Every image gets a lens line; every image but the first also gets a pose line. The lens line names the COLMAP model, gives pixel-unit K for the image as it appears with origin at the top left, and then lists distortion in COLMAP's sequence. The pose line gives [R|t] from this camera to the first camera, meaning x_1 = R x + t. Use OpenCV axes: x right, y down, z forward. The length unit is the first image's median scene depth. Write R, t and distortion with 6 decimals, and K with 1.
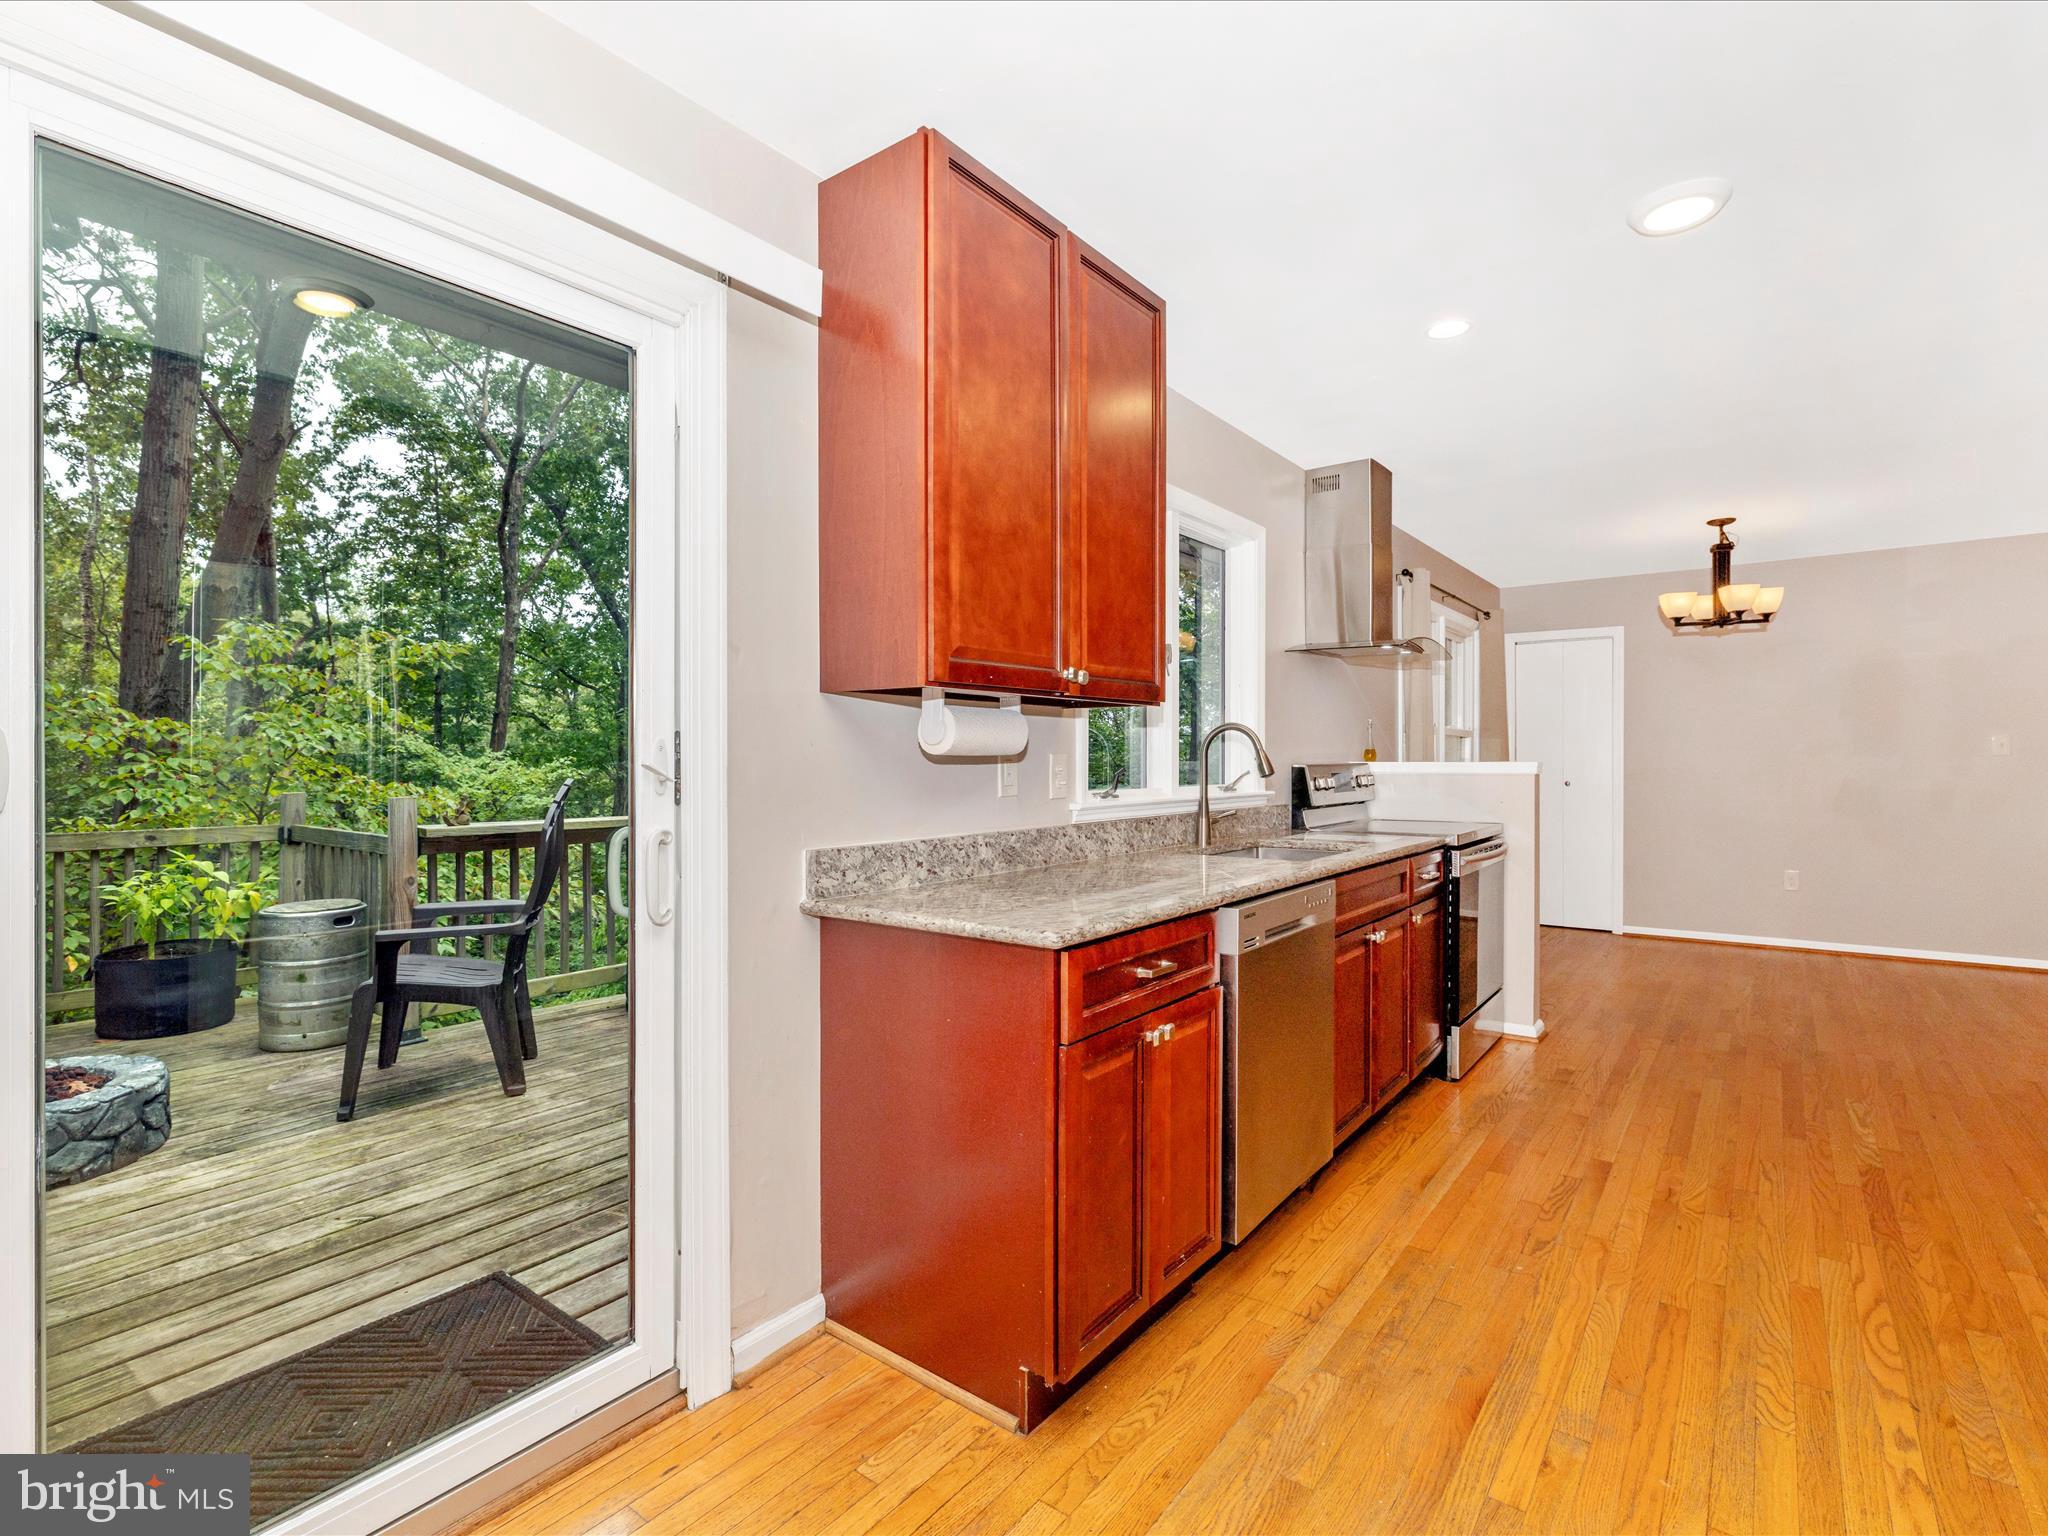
lens RADIAL K [[976.3, 0, 1070.5], [0, 976.3, 760.7], [0, 0, 1]] dist [-0.001050, -0.000299]
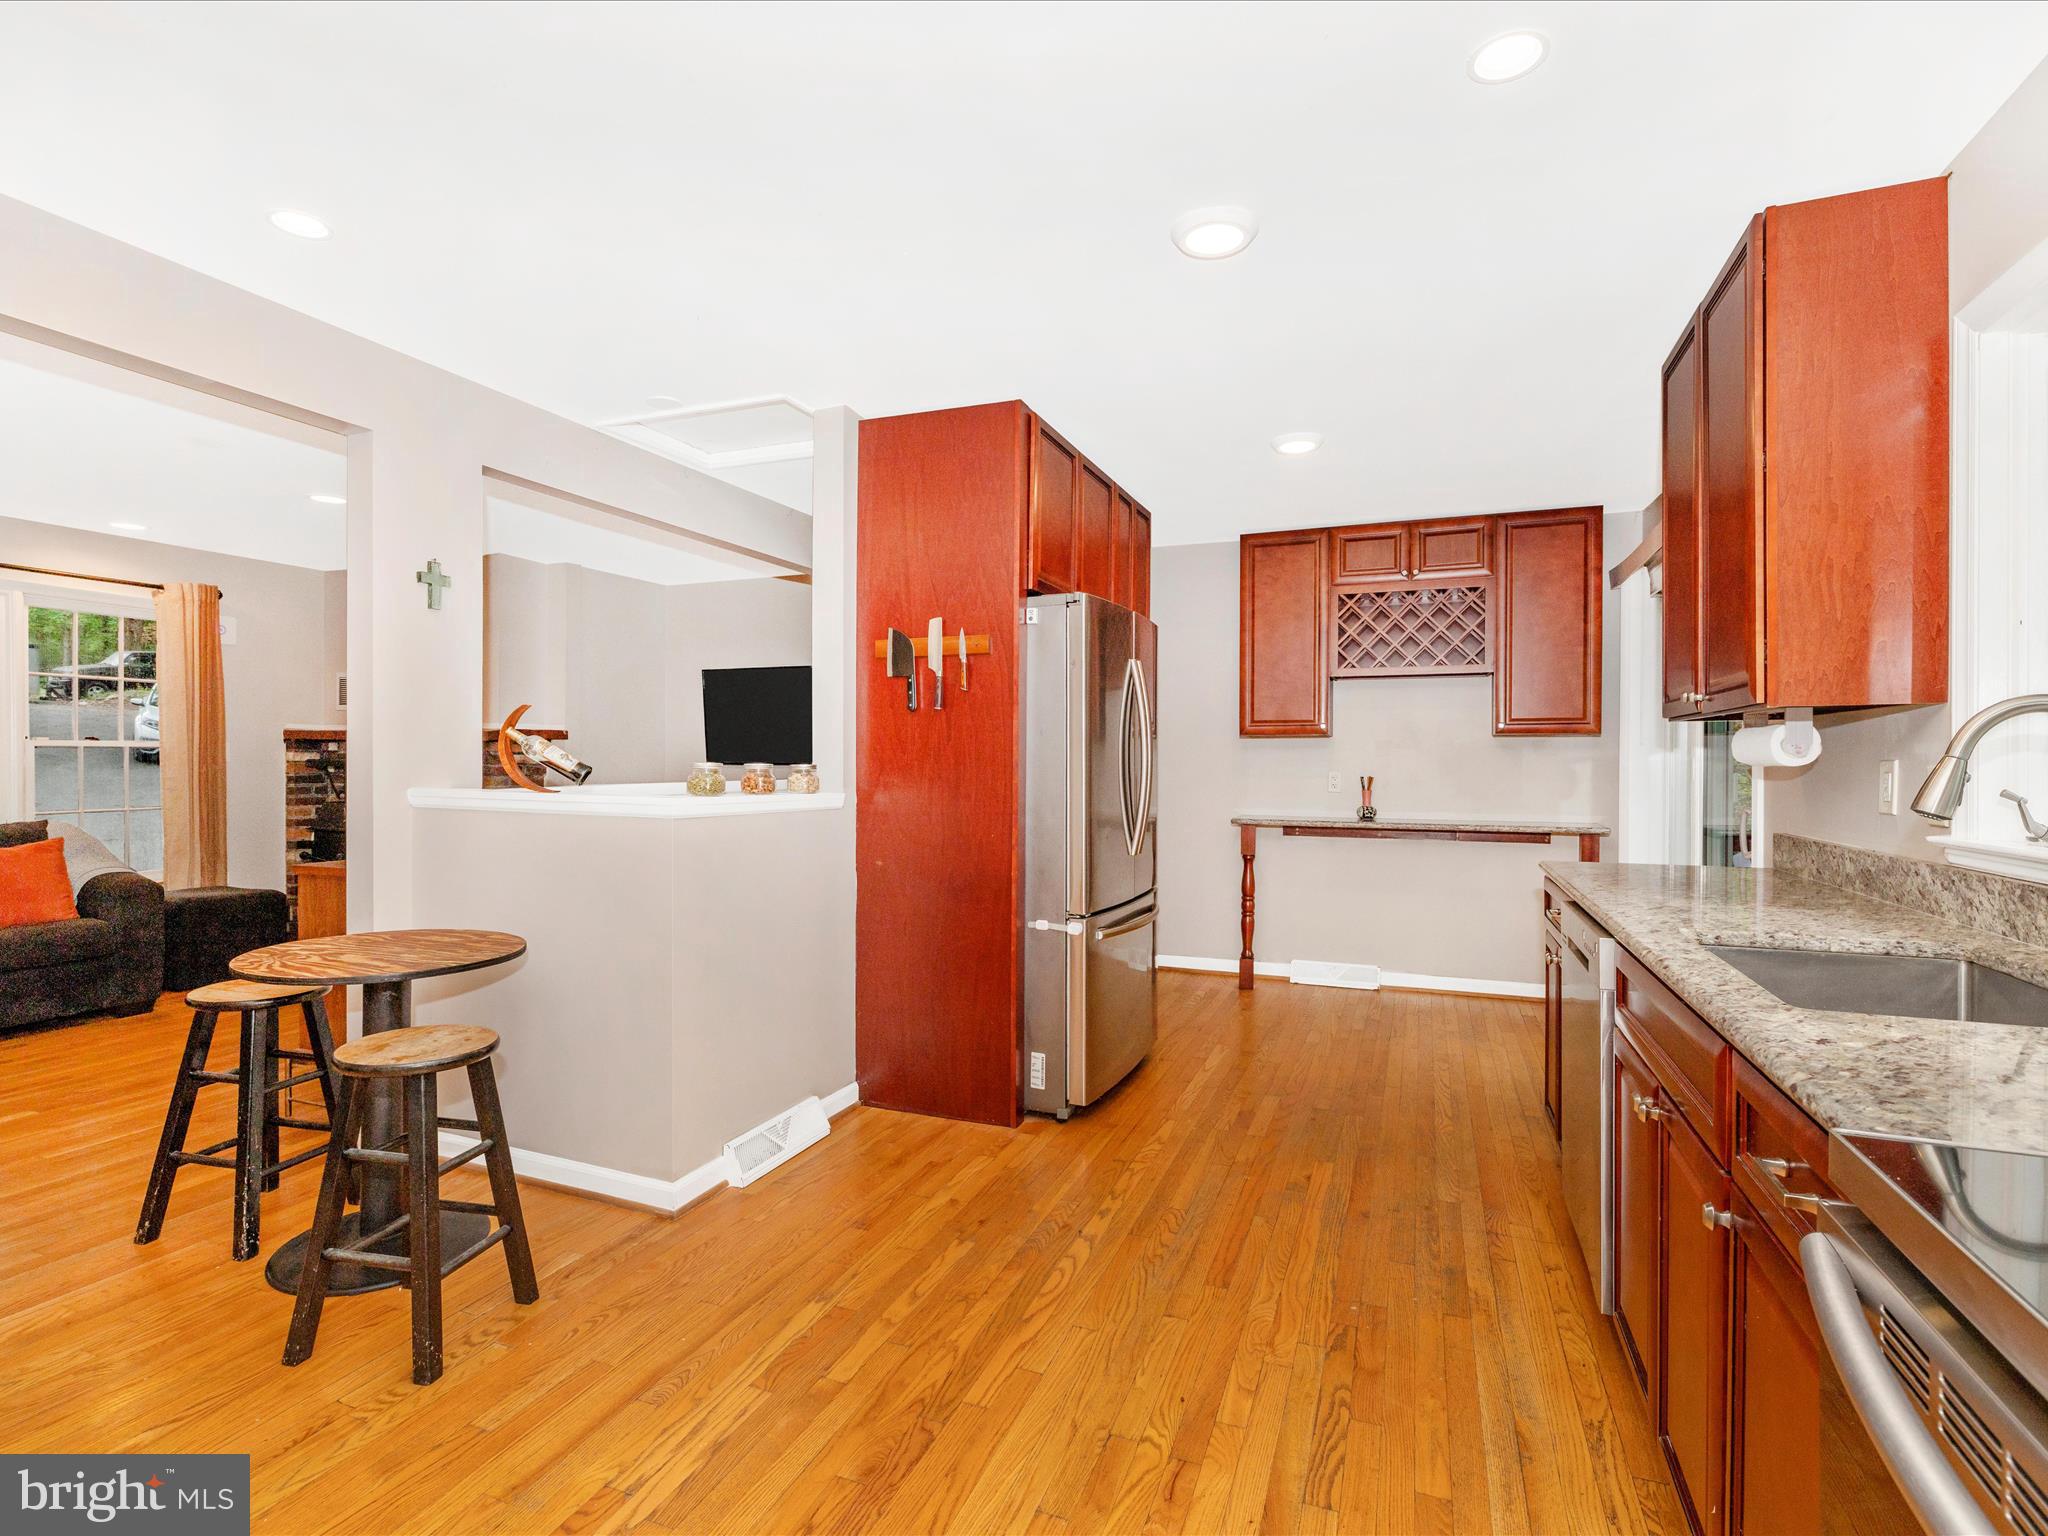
lens RADIAL K [[986.5, 0, 1056.1], [0, 986.5, 771.9], [0, 0, 1]] dist [-0.014211, 0.009025]
pose [[-0.965189, 0.014100, -0.261175, 0.891179], [0.011705, 0.999874, 0.010724, -0.018739], [0.261293, 0.007294, -0.965232, 1.673139]]
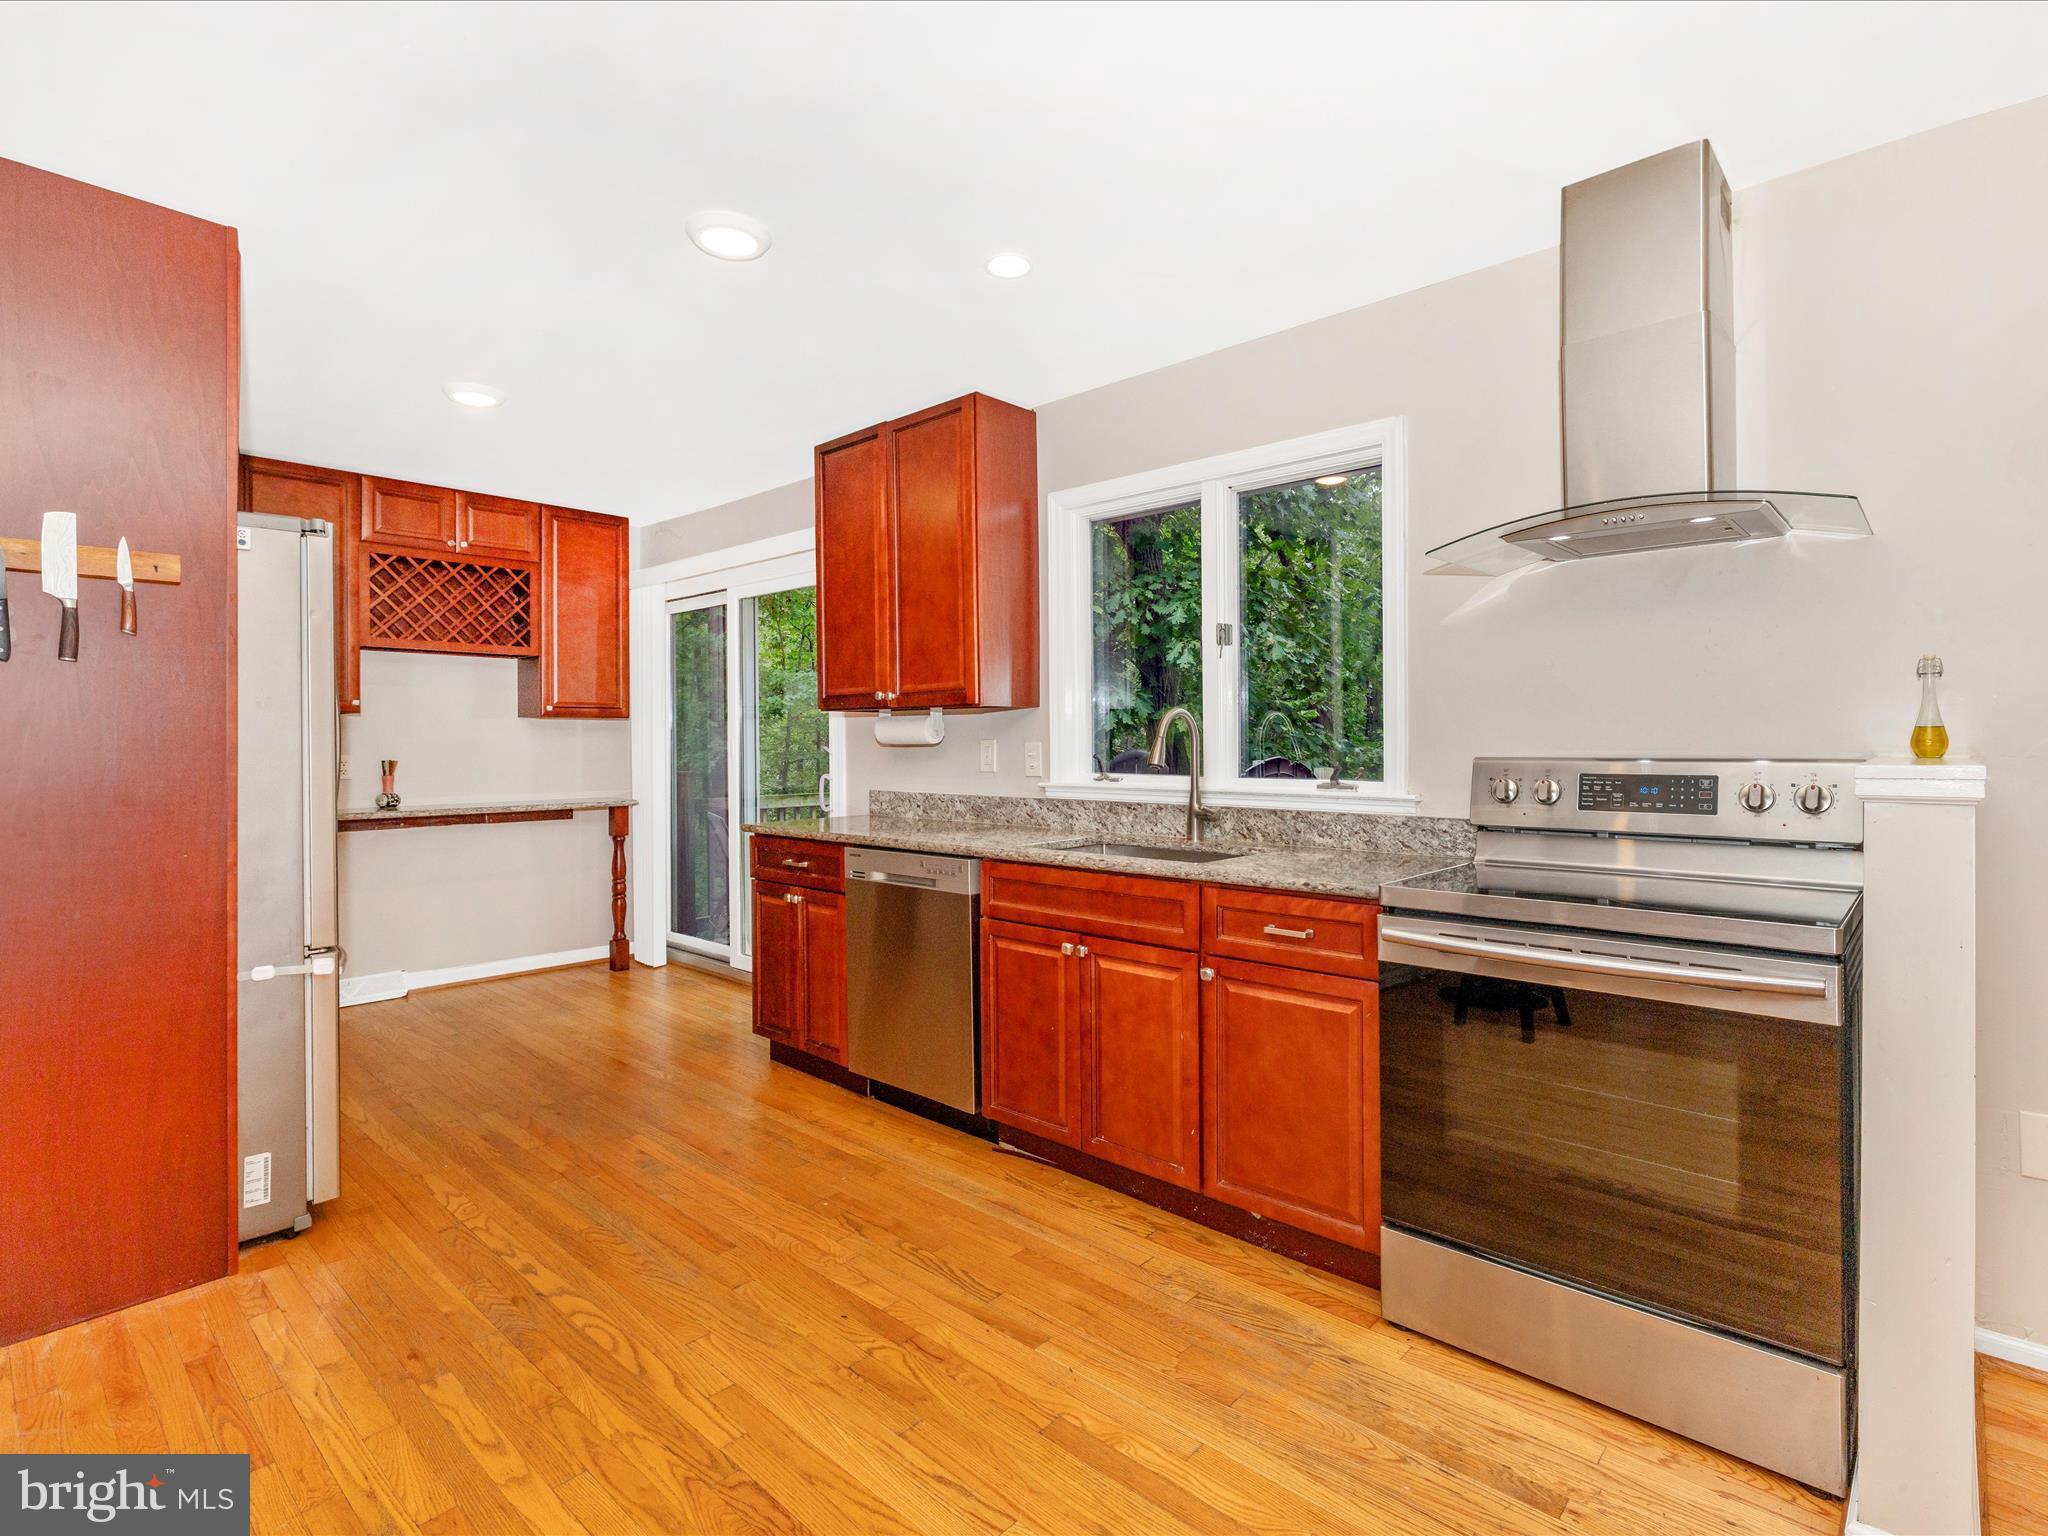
lens RADIAL K [[992.9, 0, 998.6], [0, 992.9, 746.2], [0, 0, 1]] dist [-0.001996, -0.000444]
pose [[-0.124012, 0.018708, -0.992104, 1.417669], [0.009384, 0.999800, 0.017680, -0.027936], [0.992236, -0.007118, -0.124163, 1.216772]]
